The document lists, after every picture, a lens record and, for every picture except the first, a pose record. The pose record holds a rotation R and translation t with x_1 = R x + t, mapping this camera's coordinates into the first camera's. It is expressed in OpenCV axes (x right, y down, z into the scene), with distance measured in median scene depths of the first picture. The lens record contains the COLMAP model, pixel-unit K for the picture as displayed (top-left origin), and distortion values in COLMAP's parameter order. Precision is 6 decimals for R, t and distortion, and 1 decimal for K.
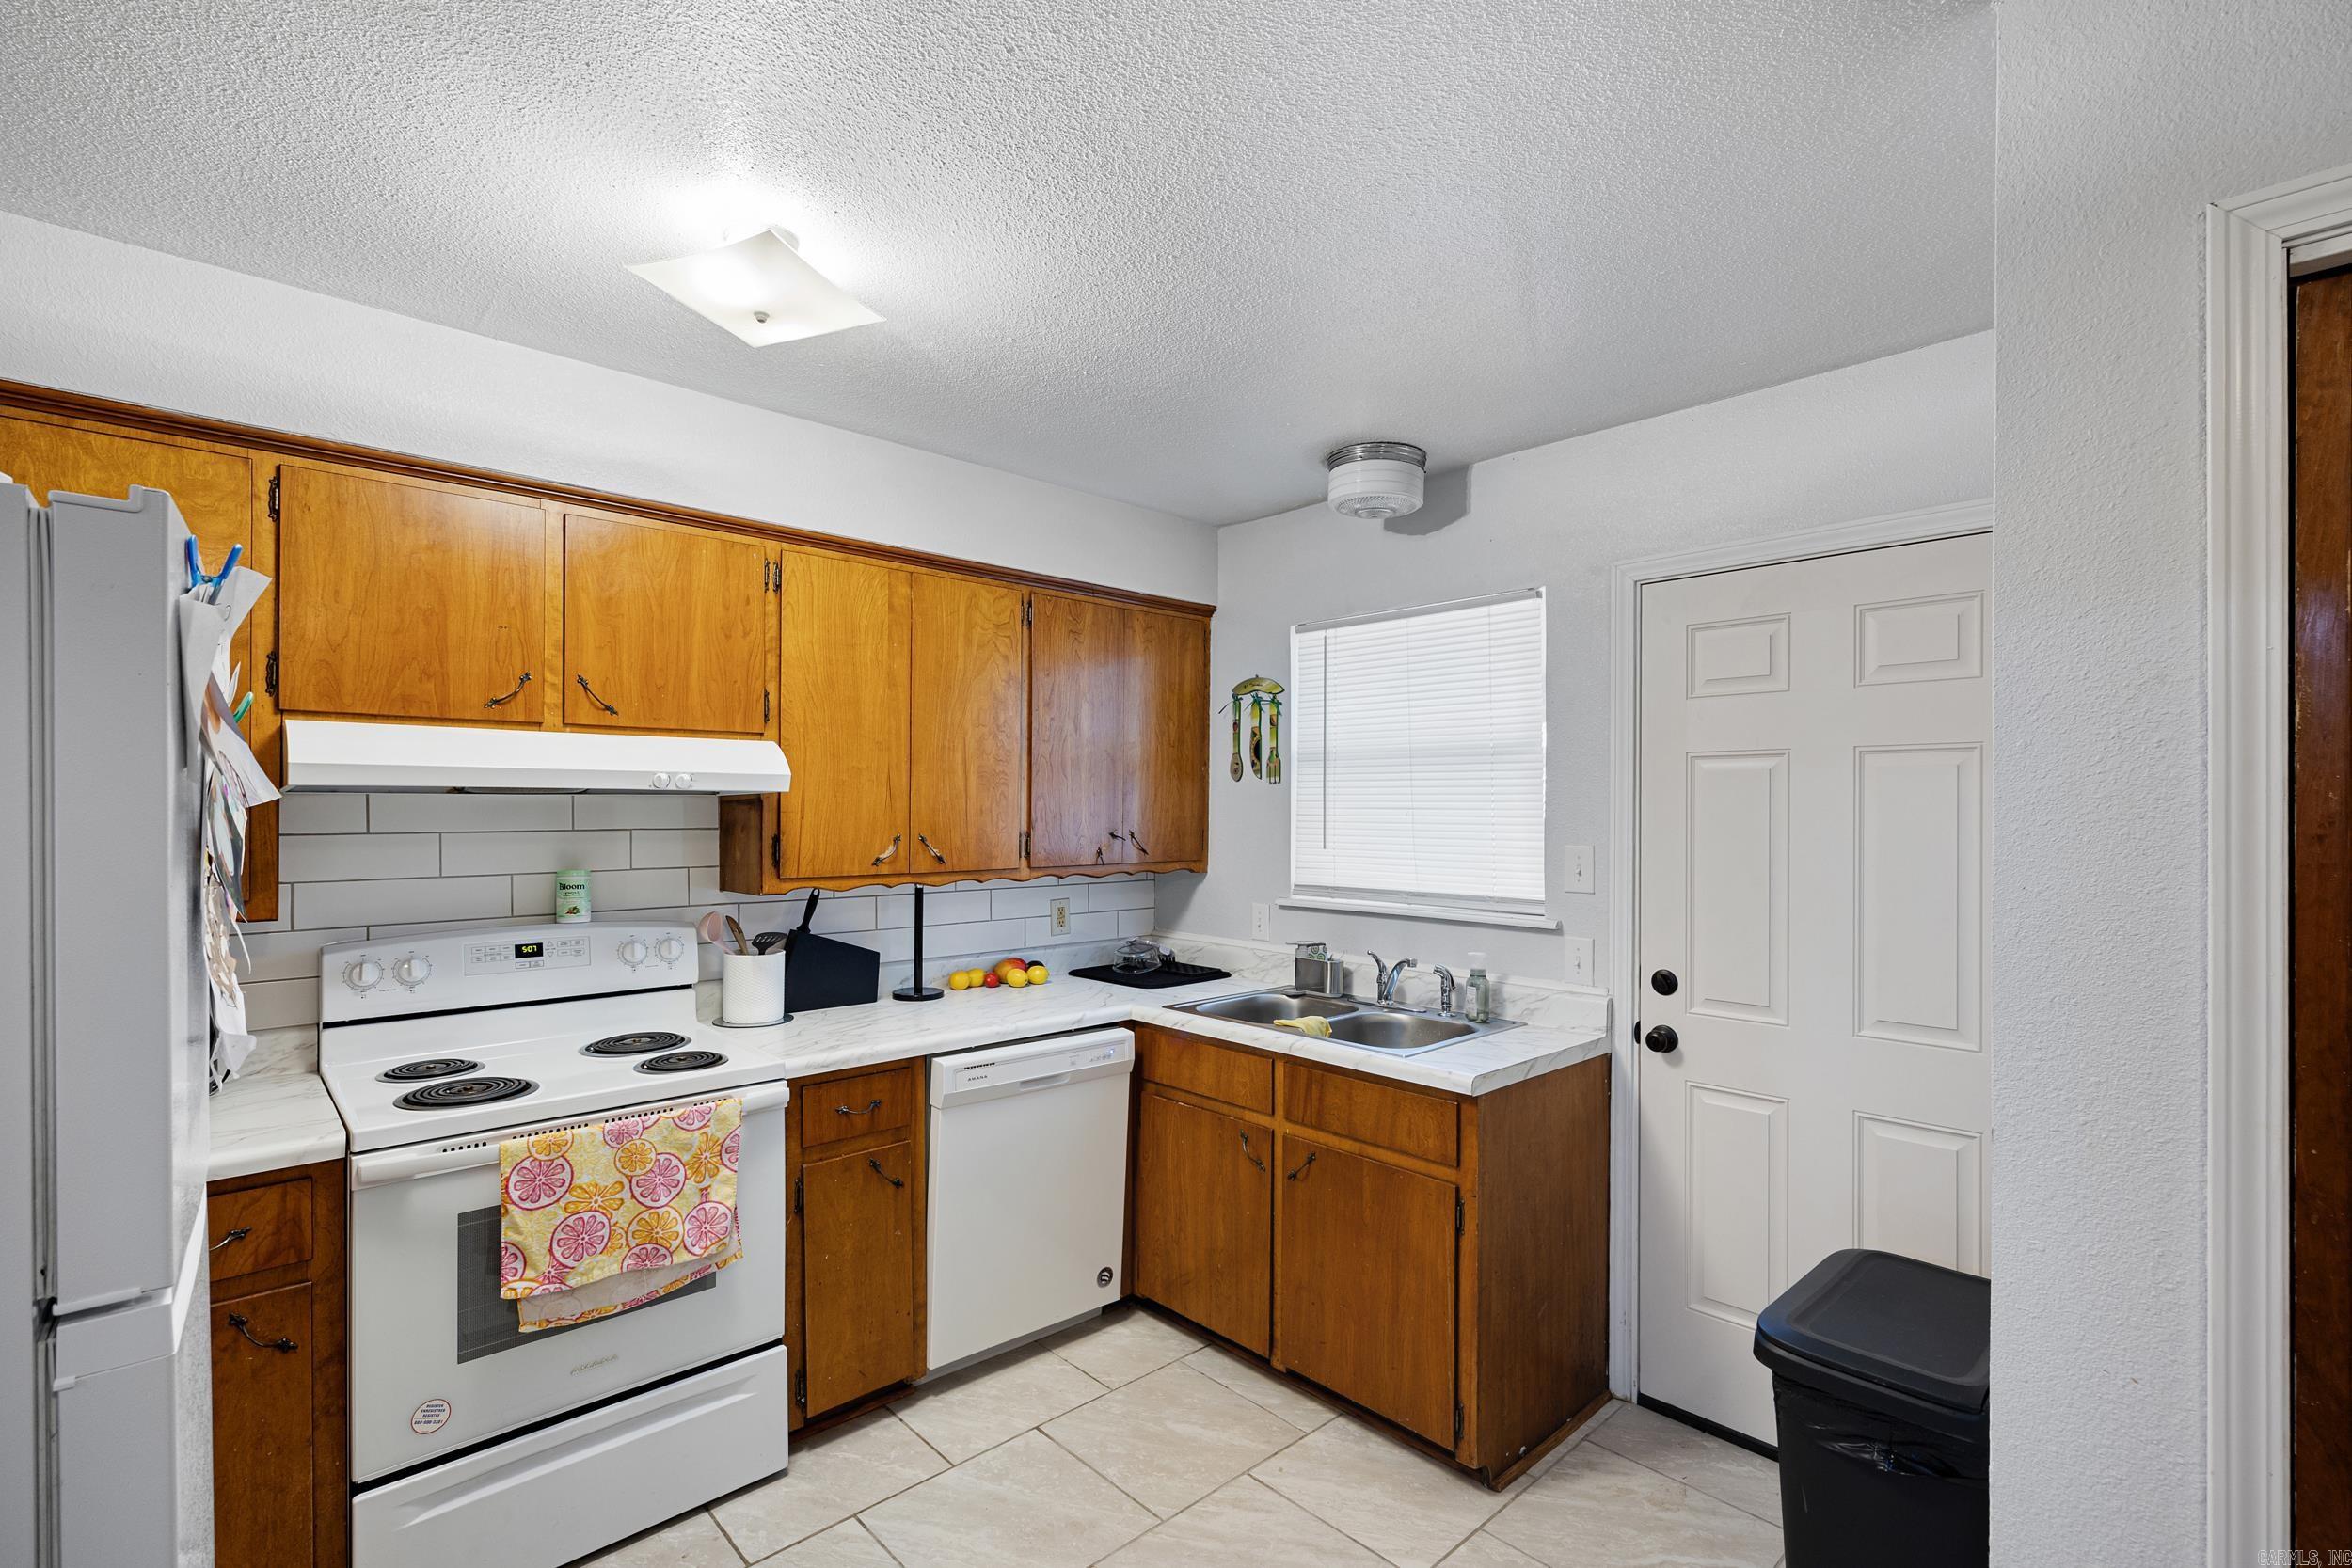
lens RADIAL K [[1062.8, 0, 1176.0], [0, 1062.8, 784.0], [0, 0, 1]] dist [-0.015046, -0.000241]
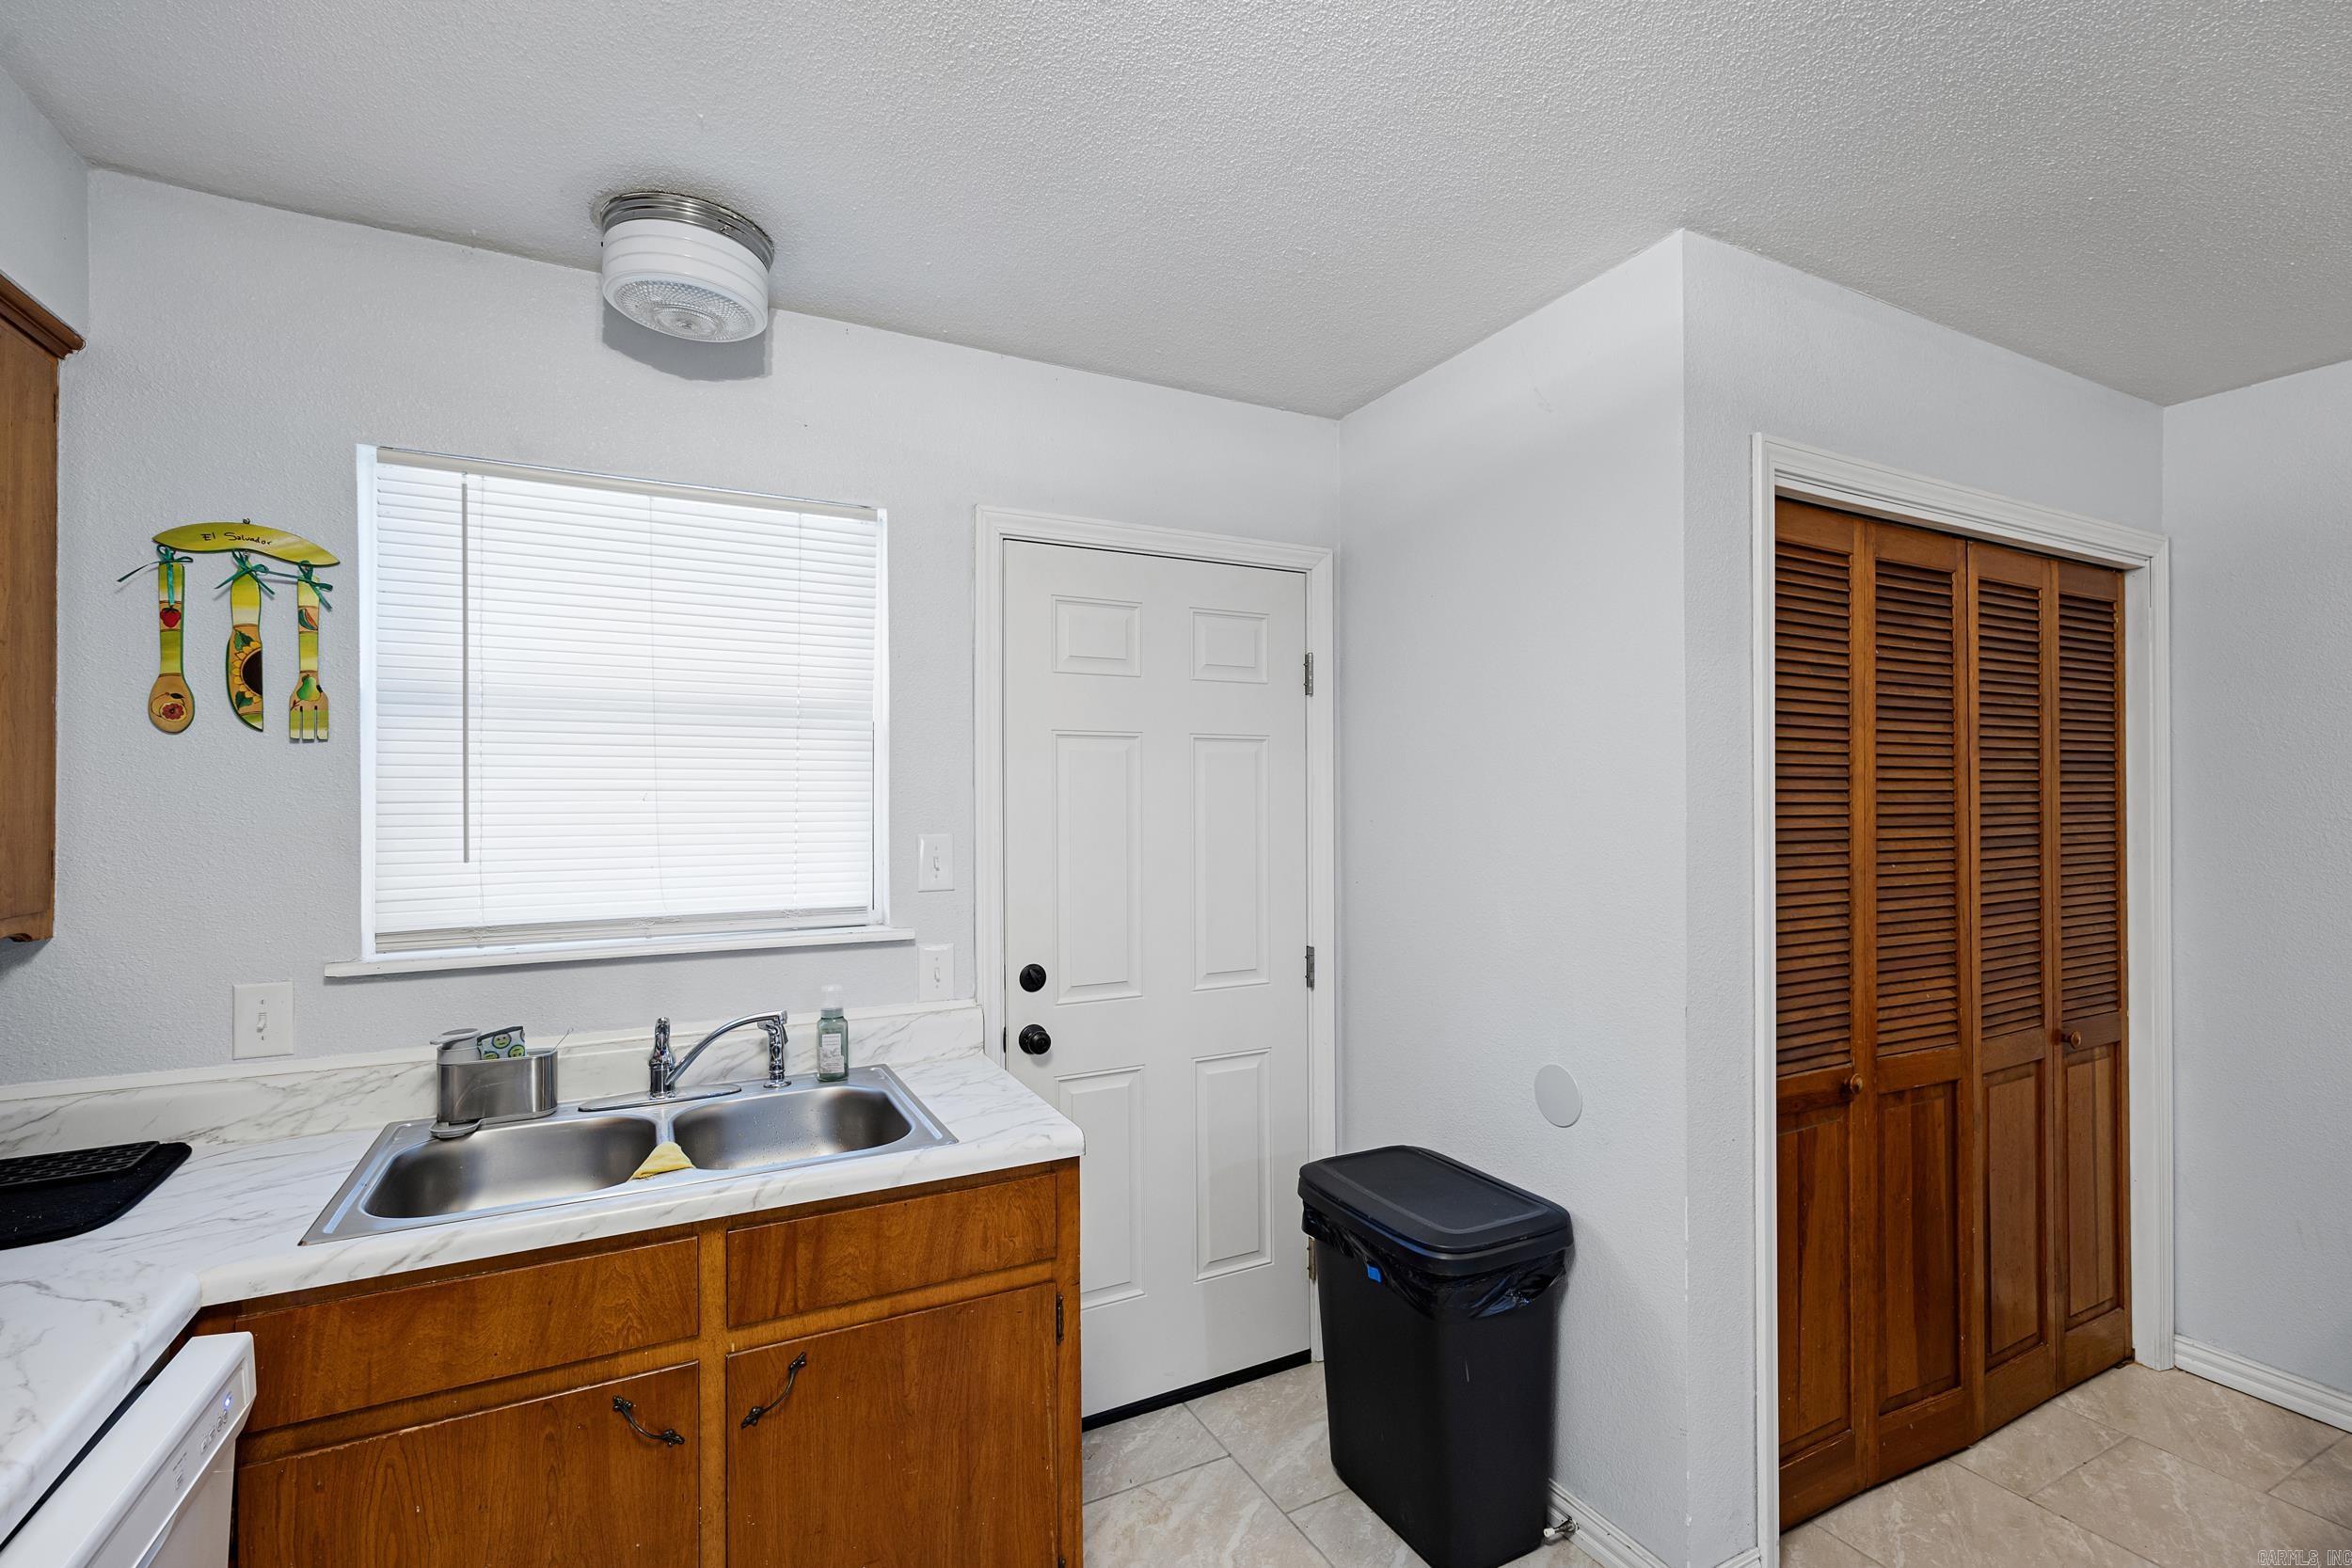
lens RADIAL K [[1060.4, 0, 1182.7], [0, 1060.4, 796.3], [0, 0, 1]] dist [-0.003030, -0.000444]
pose [[0.260348, -0.001655, 0.965514, -0.365158], [-0.016089, 0.999852, 0.006052, 0.020034], [-0.965381, -0.017110, 0.260283, 0.588005]]
